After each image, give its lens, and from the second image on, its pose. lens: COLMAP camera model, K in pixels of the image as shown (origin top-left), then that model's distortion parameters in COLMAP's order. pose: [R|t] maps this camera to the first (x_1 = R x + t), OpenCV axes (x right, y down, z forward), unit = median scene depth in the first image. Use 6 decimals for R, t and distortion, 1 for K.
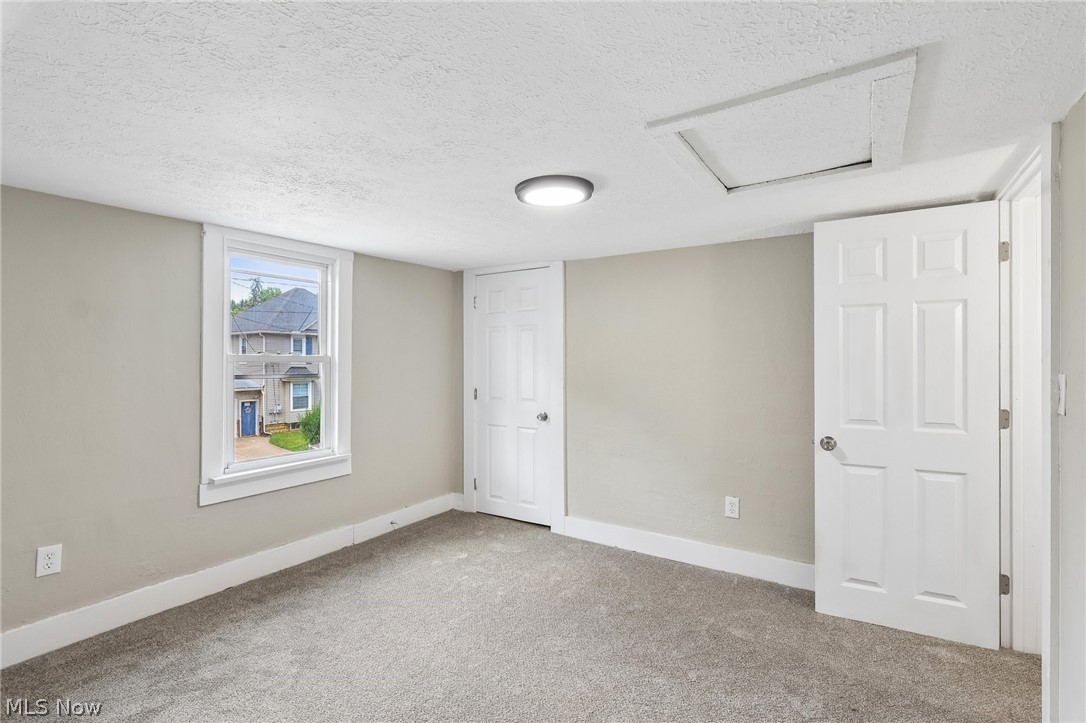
lens RADIAL K [[506.6, 0, 552.4], [0, 506.6, 359.9], [0, 0, 1]] dist [-0.005016, 0.000743]
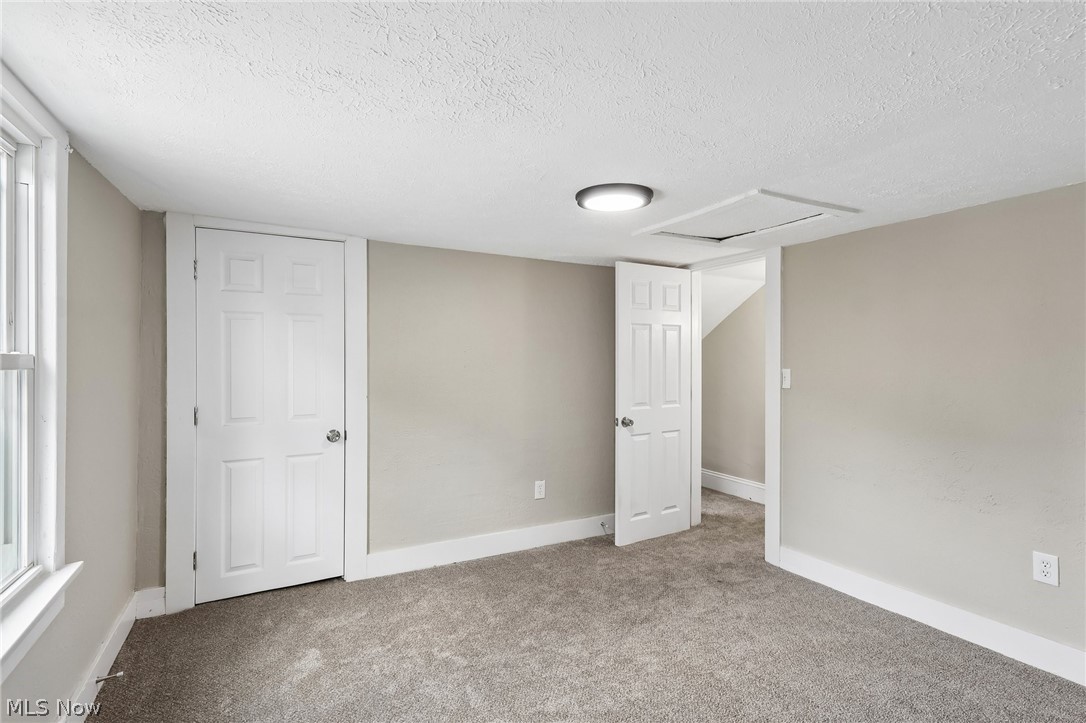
lens RADIAL K [[506.6, 0, 548.8], [0, 506.6, 359.3], [0, 0, 1]] dist [-0.005016, 0.000743]
pose [[0.489773, 0.003180, 0.871844, -0.639342], [-0.000132, 0.999994, -0.003573, -0.001269], [-0.871850, 0.001635, 0.489770, 0.415798]]
